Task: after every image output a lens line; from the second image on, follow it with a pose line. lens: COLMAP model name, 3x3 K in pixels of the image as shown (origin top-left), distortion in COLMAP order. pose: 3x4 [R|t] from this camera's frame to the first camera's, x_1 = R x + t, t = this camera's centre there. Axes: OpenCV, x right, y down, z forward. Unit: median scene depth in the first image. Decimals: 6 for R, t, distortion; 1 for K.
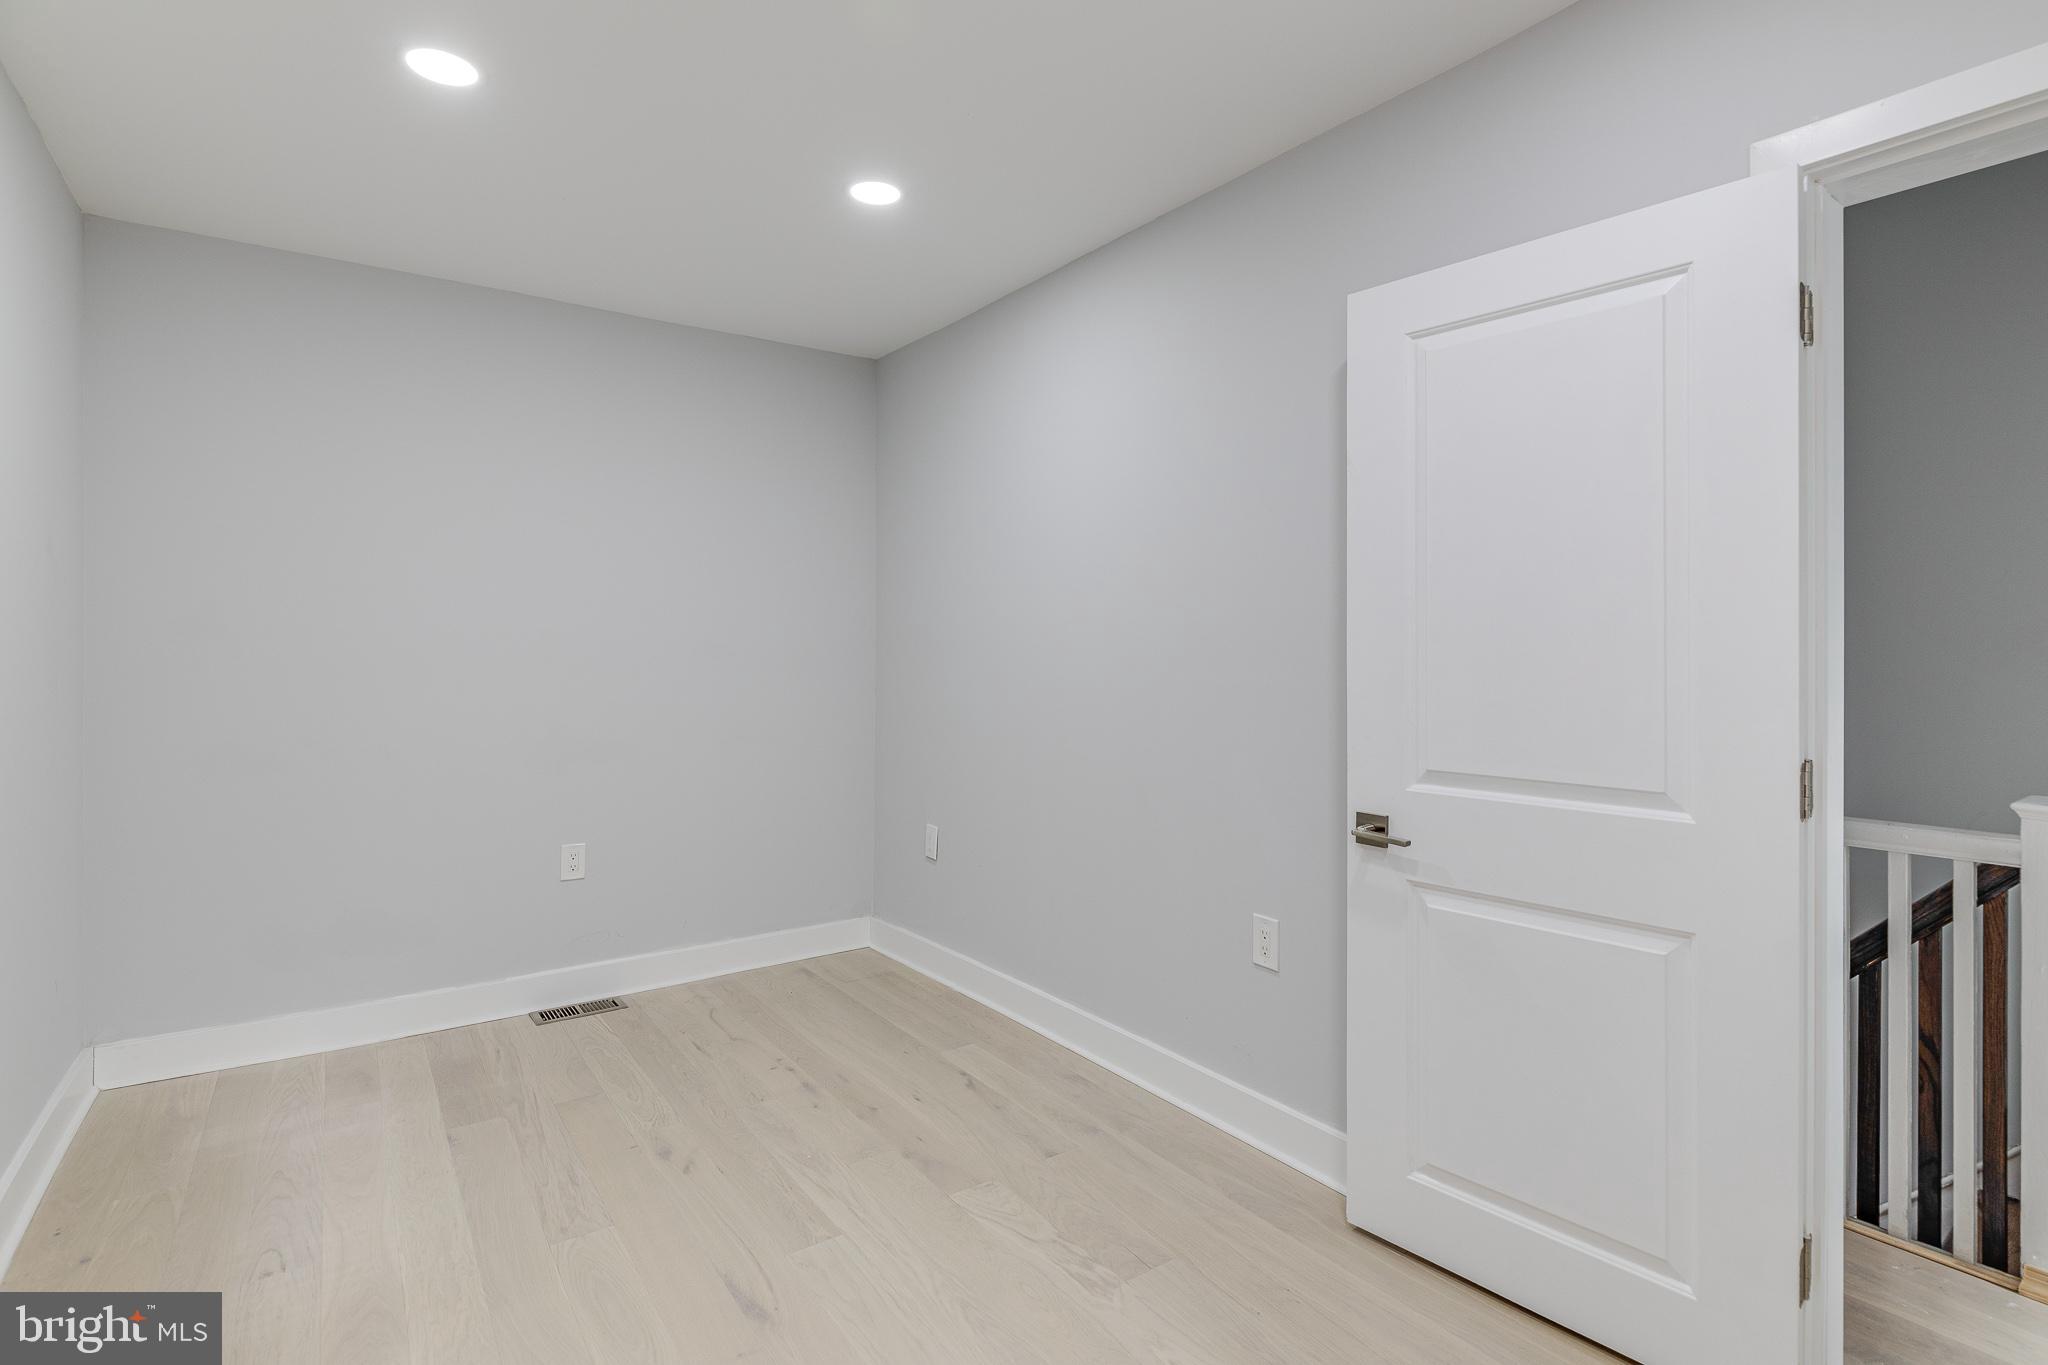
lens RADIAL K [[977.6, 0, 1024.0], [0, 977.6, 682.5], [0, 0, 1]] dist [-0.000936, 0.000257]
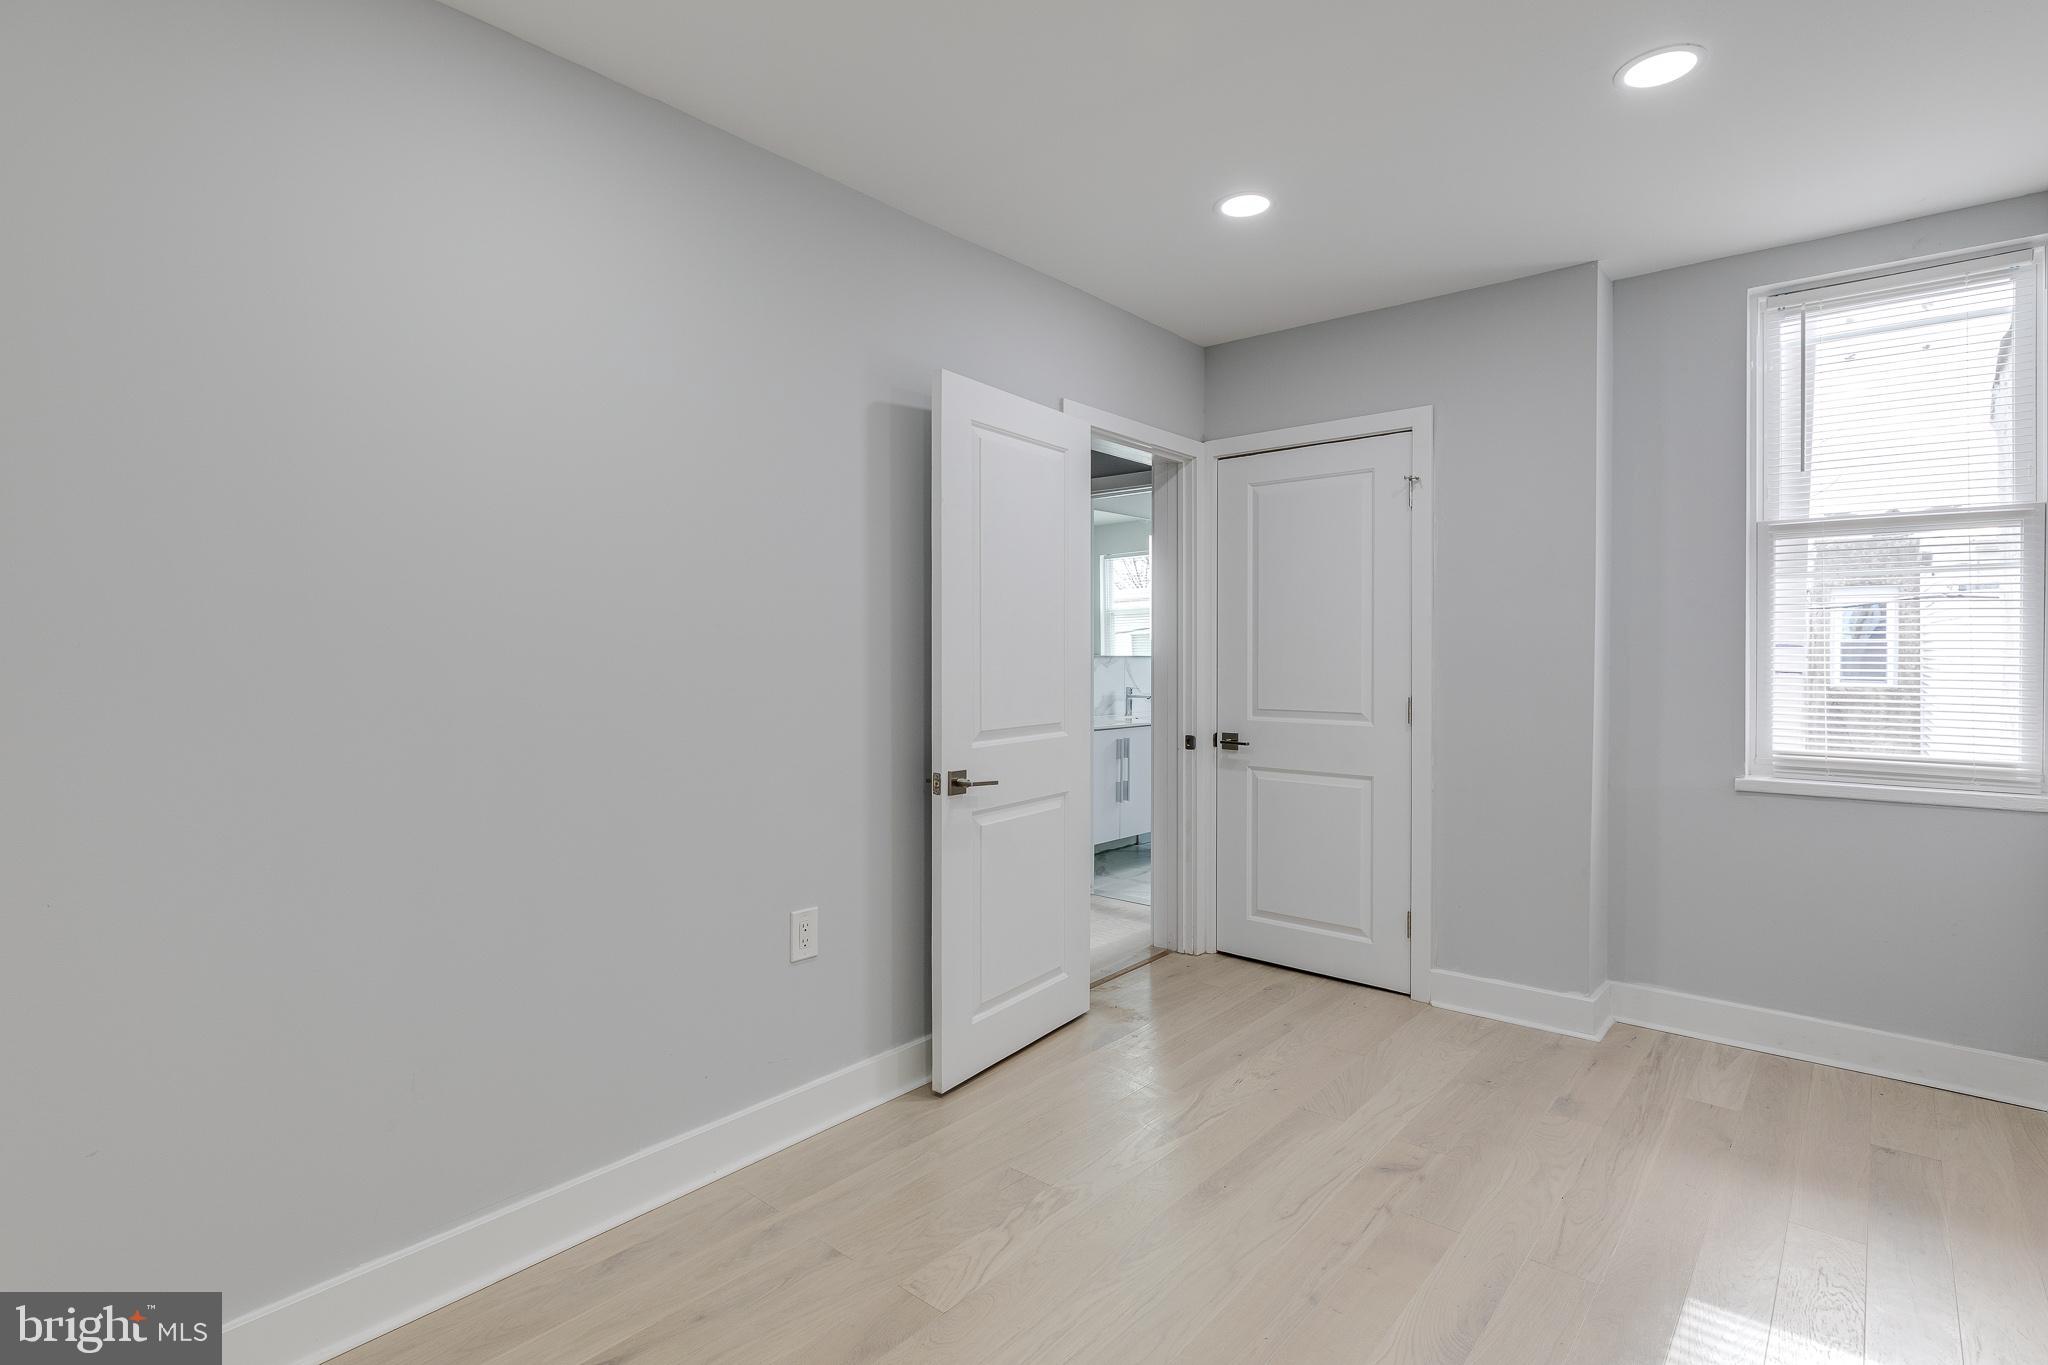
lens RADIAL K [[977.6, 0, 1024.0], [0, 977.6, 682.5], [0, 0, 1]] dist [-0.000936, 0.000257]
pose [[-0.234163, -0.023690, 0.971909, -0.965092], [0.036538, 0.998782, 0.033148, -0.027054], [-0.971510, 0.043274, -0.233013, 1.218900]]
